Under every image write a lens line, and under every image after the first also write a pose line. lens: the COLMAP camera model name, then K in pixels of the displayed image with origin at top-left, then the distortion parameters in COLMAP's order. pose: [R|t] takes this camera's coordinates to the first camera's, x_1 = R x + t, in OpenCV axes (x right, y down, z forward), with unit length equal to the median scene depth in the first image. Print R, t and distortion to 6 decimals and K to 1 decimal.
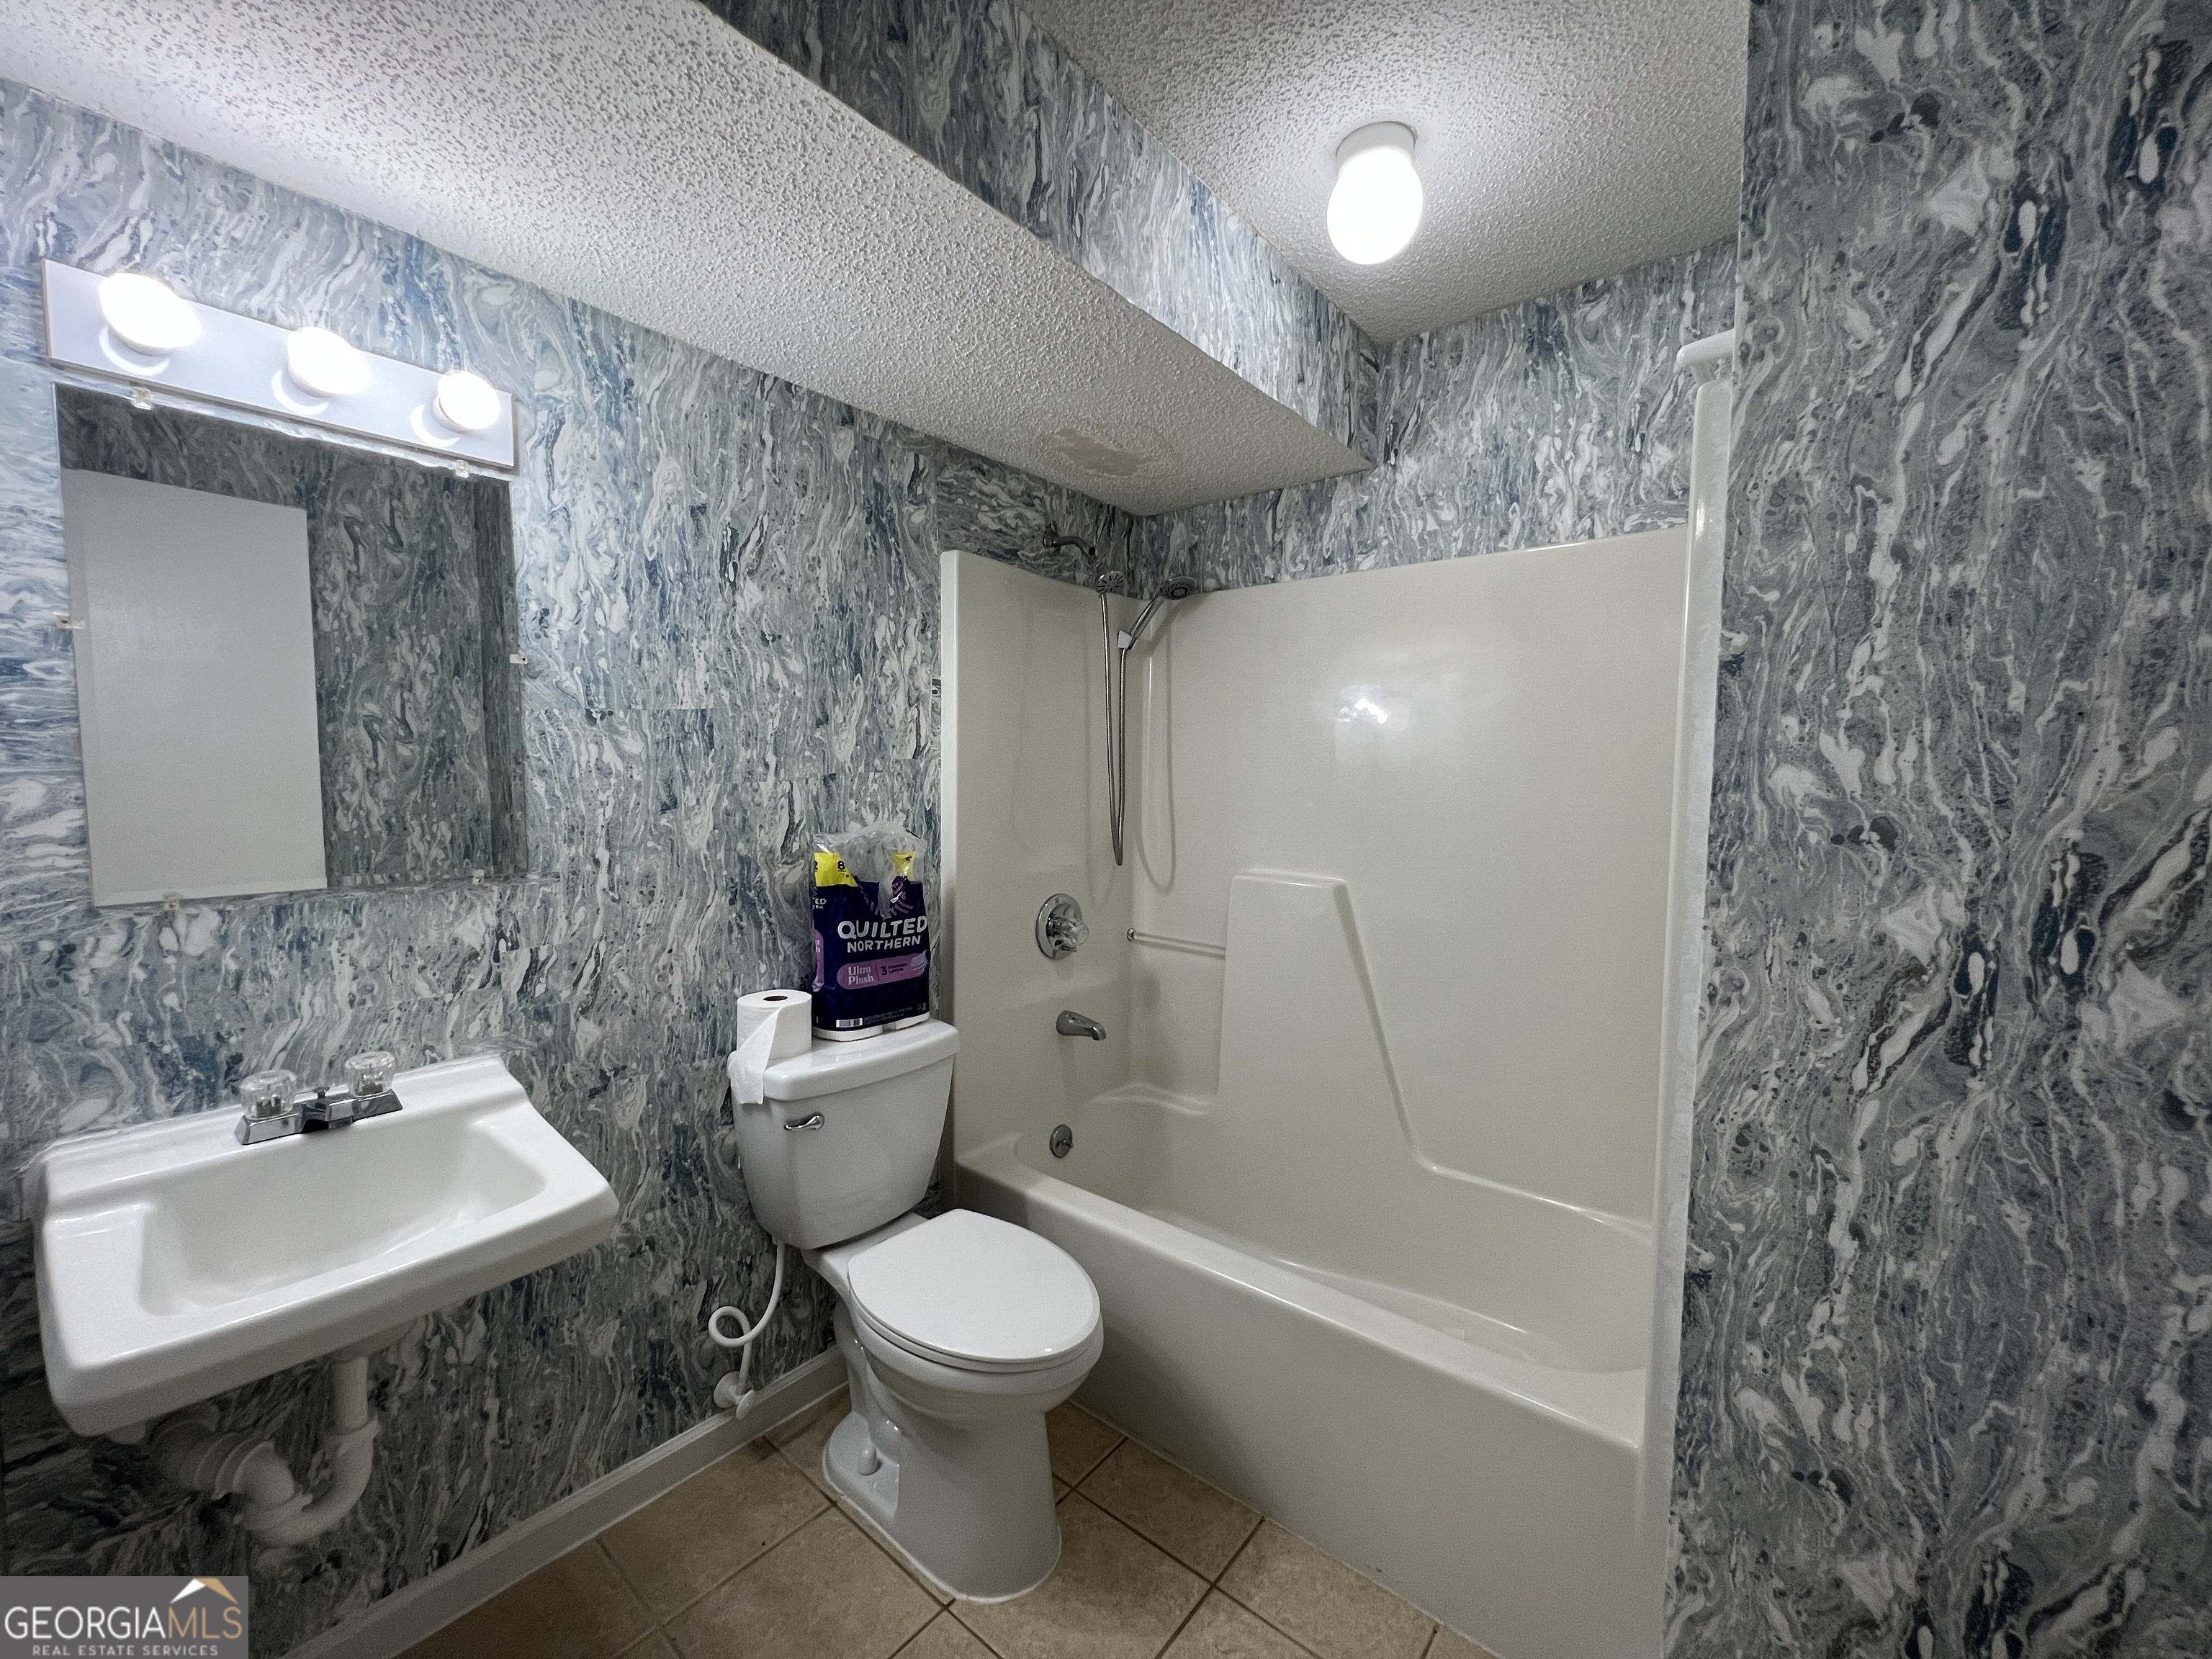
lens RADIAL K [[885.1, 0, 1106.7], [0, 885.1, 830.0], [0, 0, 1]] dist [0.000270, 0.000436]
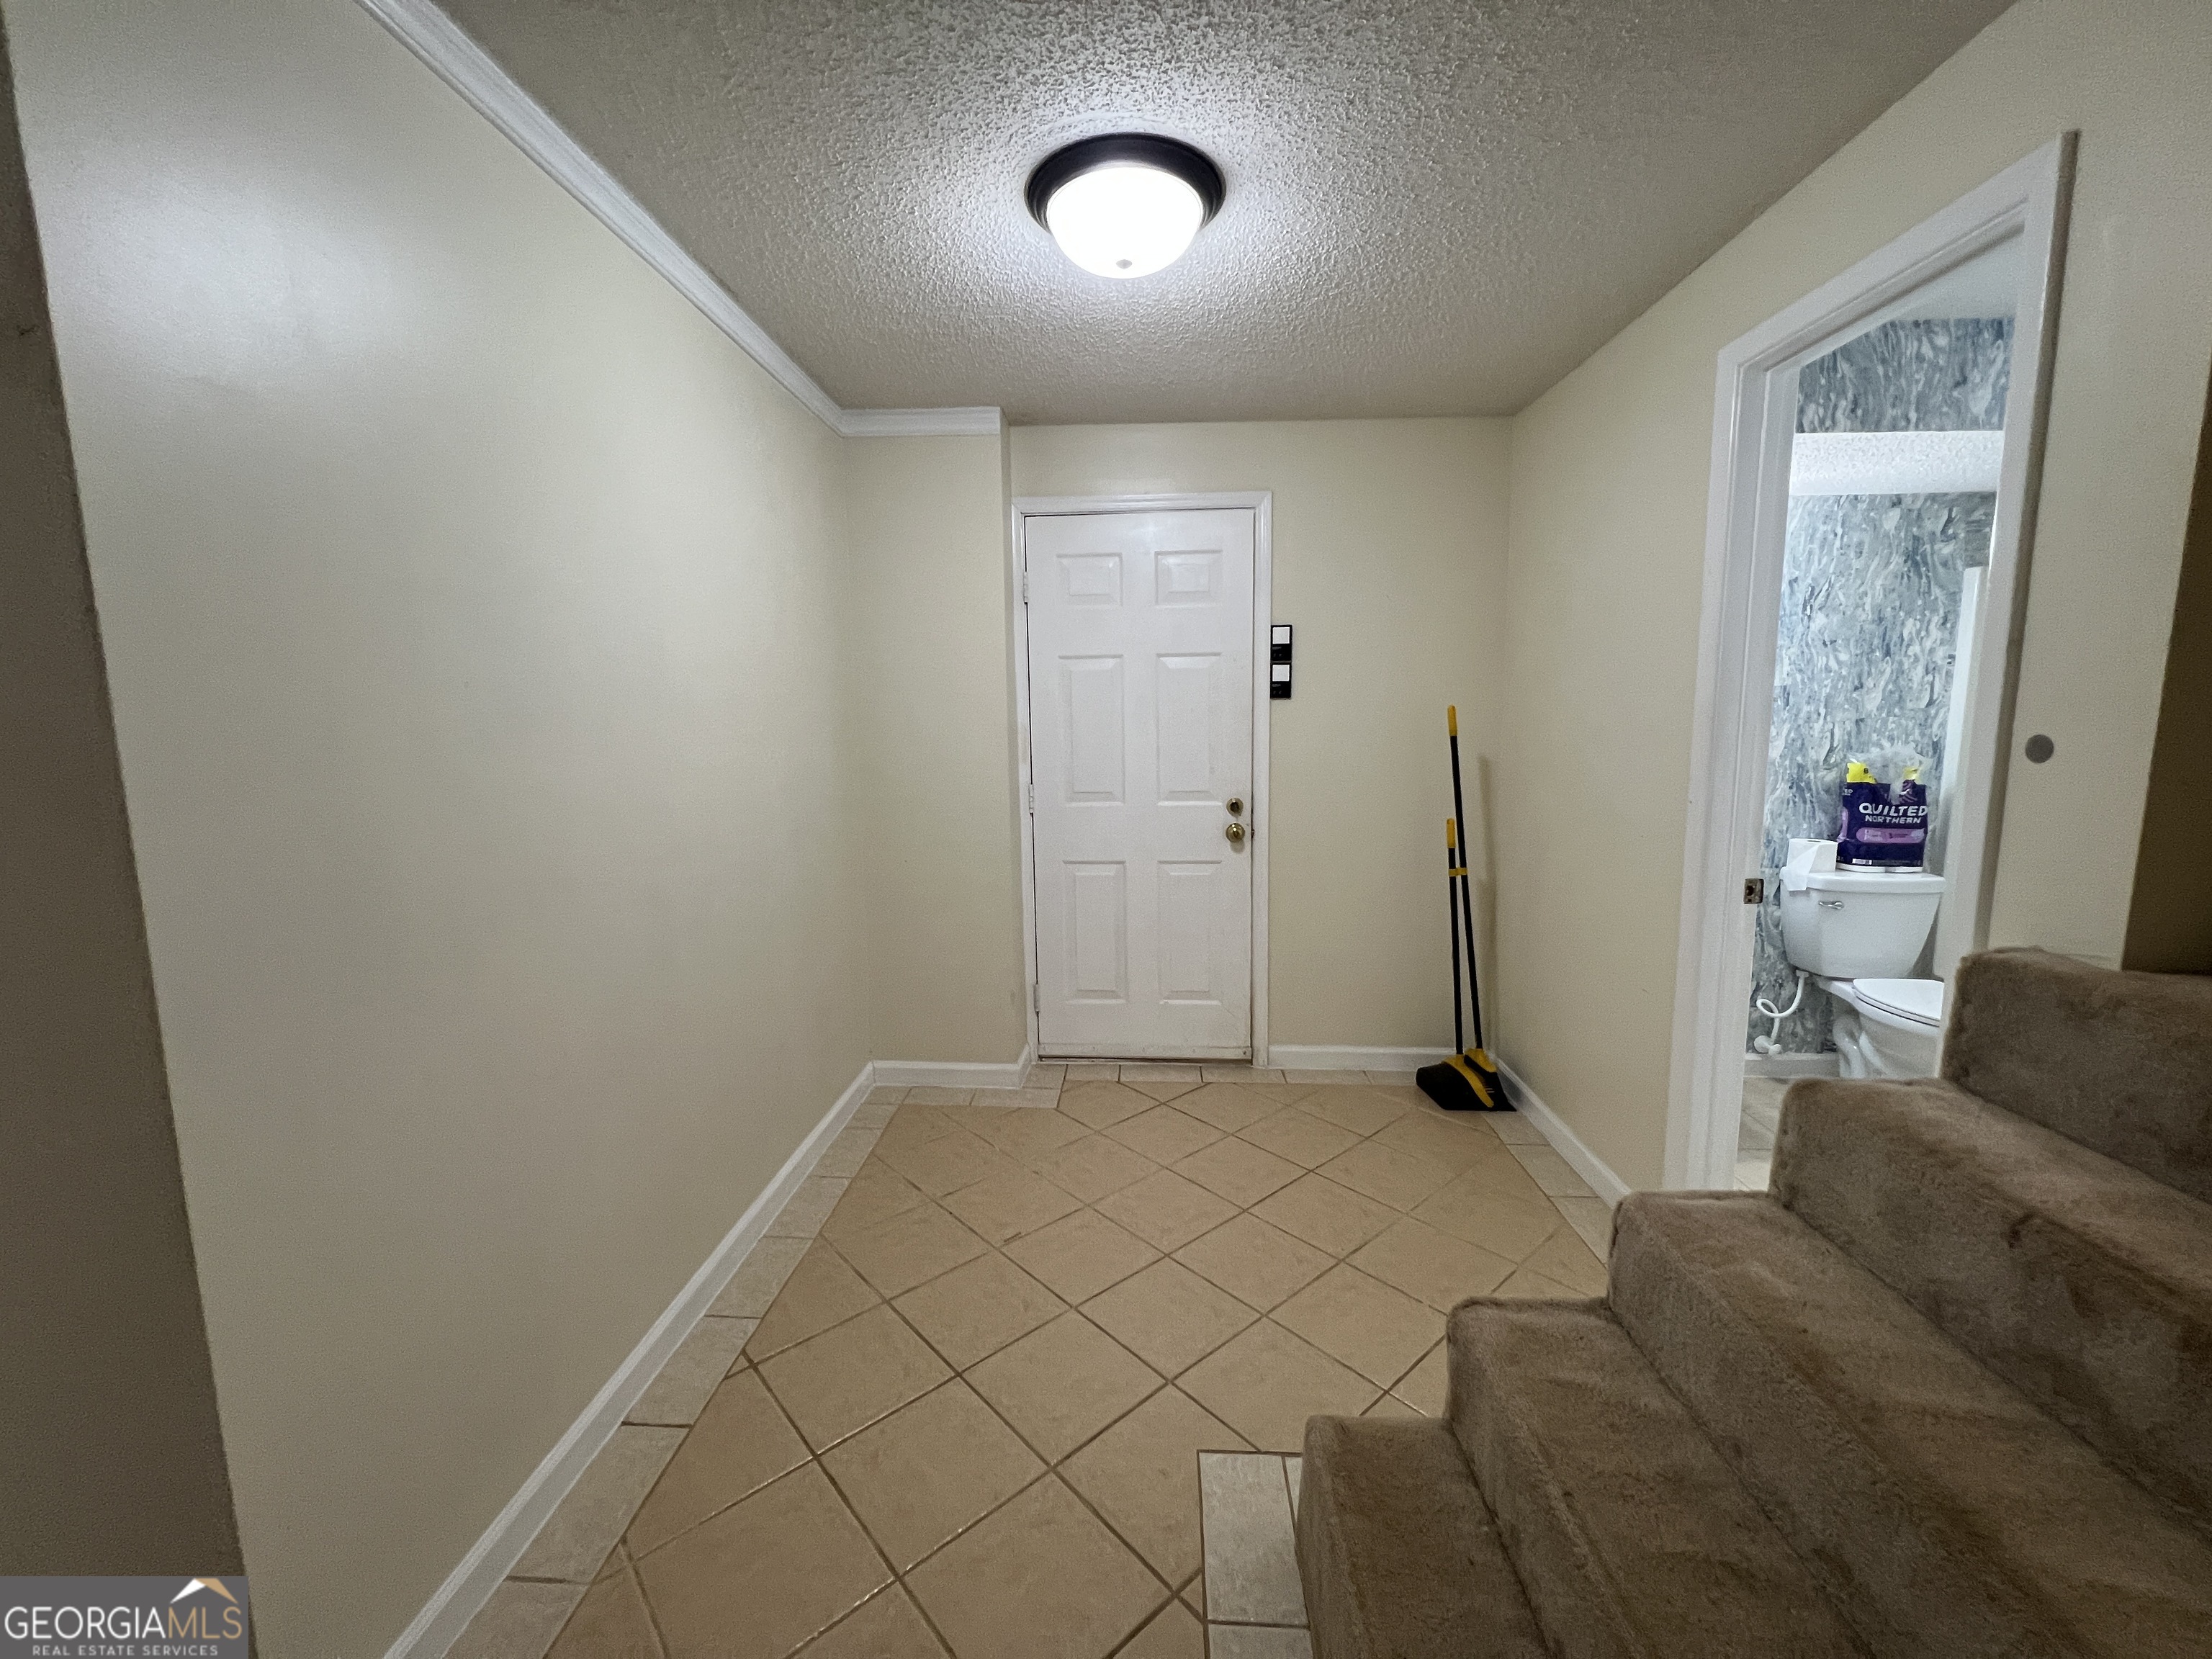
lens RADIAL K [[885.1, 0, 1105.2], [0, 885.1, 830.3], [0, 0, 1]] dist [0.000270, 0.000436]
pose [[0.590064, 0.082907, -0.803088, 0.220770], [-0.038381, 0.996469, 0.074671, 0.081914], [0.806444, -0.013237, 0.591163, -1.210568]]
